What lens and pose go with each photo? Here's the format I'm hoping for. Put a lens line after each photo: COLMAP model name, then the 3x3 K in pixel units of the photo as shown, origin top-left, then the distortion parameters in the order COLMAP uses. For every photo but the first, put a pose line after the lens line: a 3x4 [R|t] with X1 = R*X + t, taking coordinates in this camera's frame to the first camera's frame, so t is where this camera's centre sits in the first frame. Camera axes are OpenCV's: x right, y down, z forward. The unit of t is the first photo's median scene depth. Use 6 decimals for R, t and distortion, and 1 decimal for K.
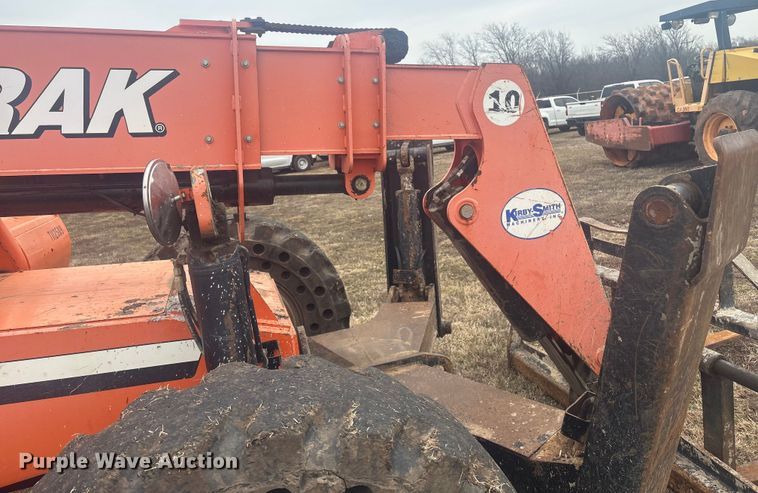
lens RADIAL K [[571.9, 0, 384.3], [0, 571.9, 200.6], [0, 0, 1]] dist [0.038099, -0.023997]
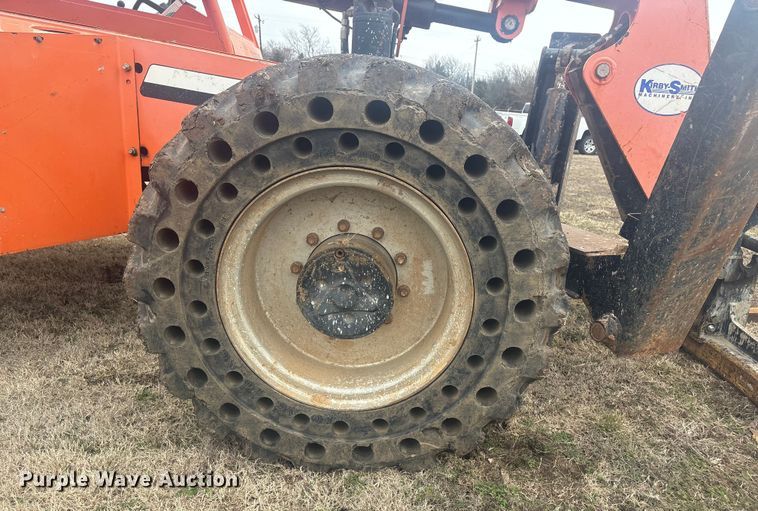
lens RADIAL K [[573.7, 0, 385.6], [0, 573.7, 291.1], [0, 0, 1]] dist [0.030553, -0.017032]
pose [[0.936613, 0.263325, -0.231121, 0.122435], [-0.221524, 0.956138, 0.191644, 0.293359], [0.271448, -0.128298, 0.953864, -0.184802]]
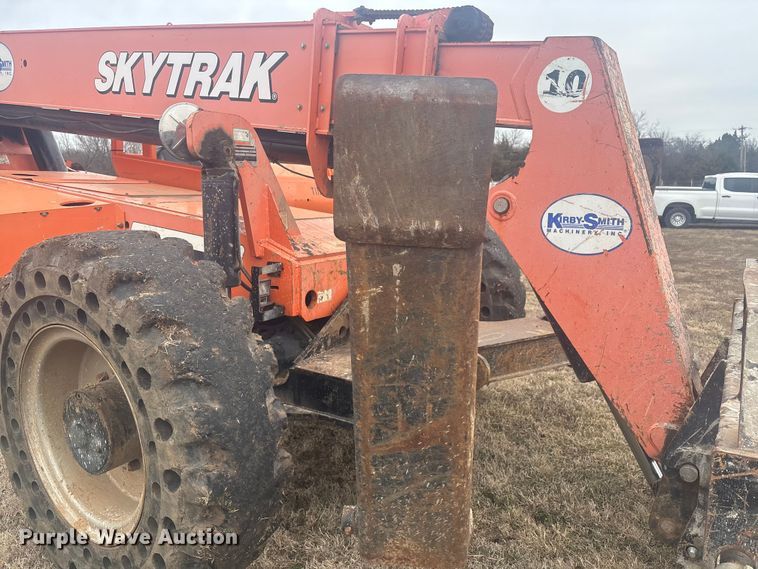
lens RADIAL K [[578.3, 0, 381.7], [0, 578.3, 274.8], [0, 0, 1]] dist [0.044405, -0.039206]
pose [[0.641305, 0.237696, -0.729540, 0.728960], [-0.192079, 0.970265, 0.147281, 0.027058], [0.742855, 0.045678, 0.667892, 0.234682]]
